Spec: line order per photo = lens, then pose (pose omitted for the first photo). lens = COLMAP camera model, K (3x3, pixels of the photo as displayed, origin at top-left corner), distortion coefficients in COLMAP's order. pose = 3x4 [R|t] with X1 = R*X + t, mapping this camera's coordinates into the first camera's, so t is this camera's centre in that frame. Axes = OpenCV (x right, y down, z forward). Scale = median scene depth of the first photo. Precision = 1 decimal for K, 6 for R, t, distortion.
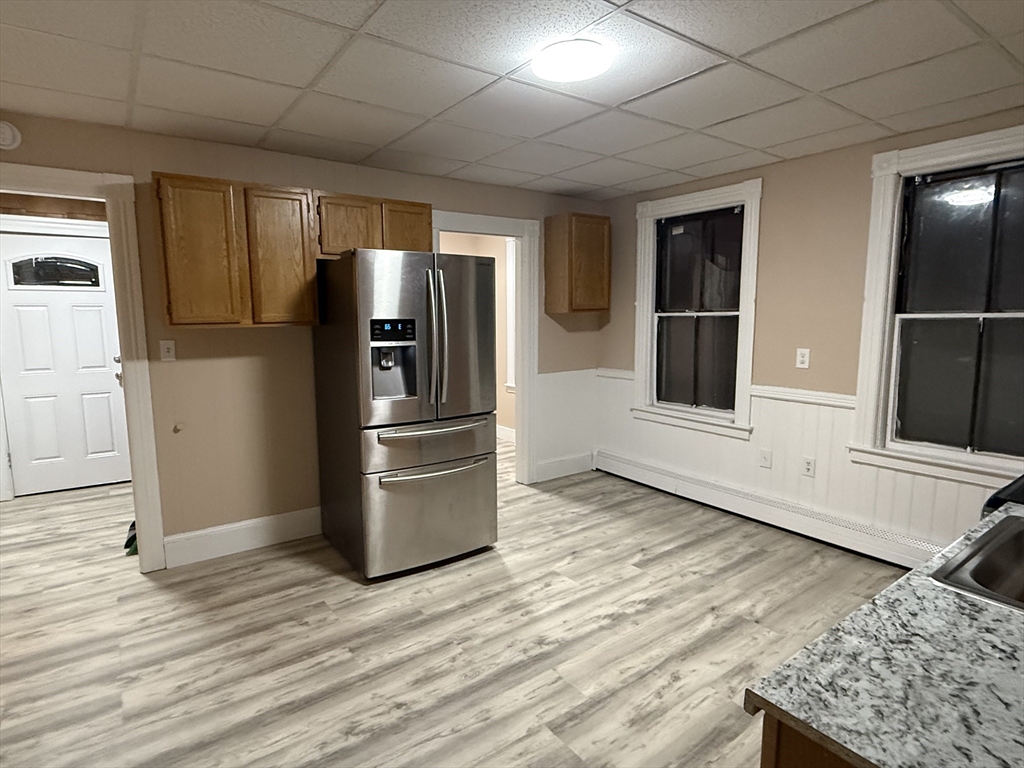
lens RADIAL K [[557.7, 0, 508.6], [0, 557.7, 384.8], [0, 0, 1]] dist [0.000816, 0.000283]
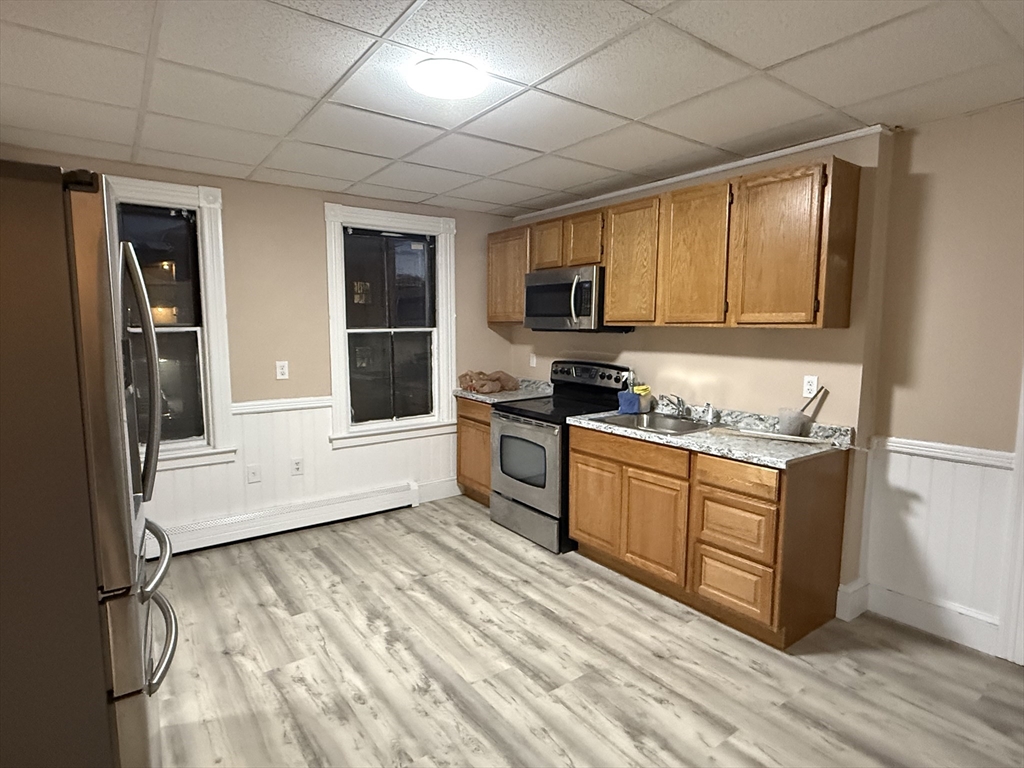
lens RADIAL K [[557.7, 0, 508.6], [0, 557.7, 384.8], [0, 0, 1]] dist [0.000816, 0.000283]
pose [[-0.004149, -0.099279, 0.995051, -0.676655], [0.130246, 0.986530, 0.098971, -0.083830], [-0.991473, 0.130012, 0.008837, 0.675843]]
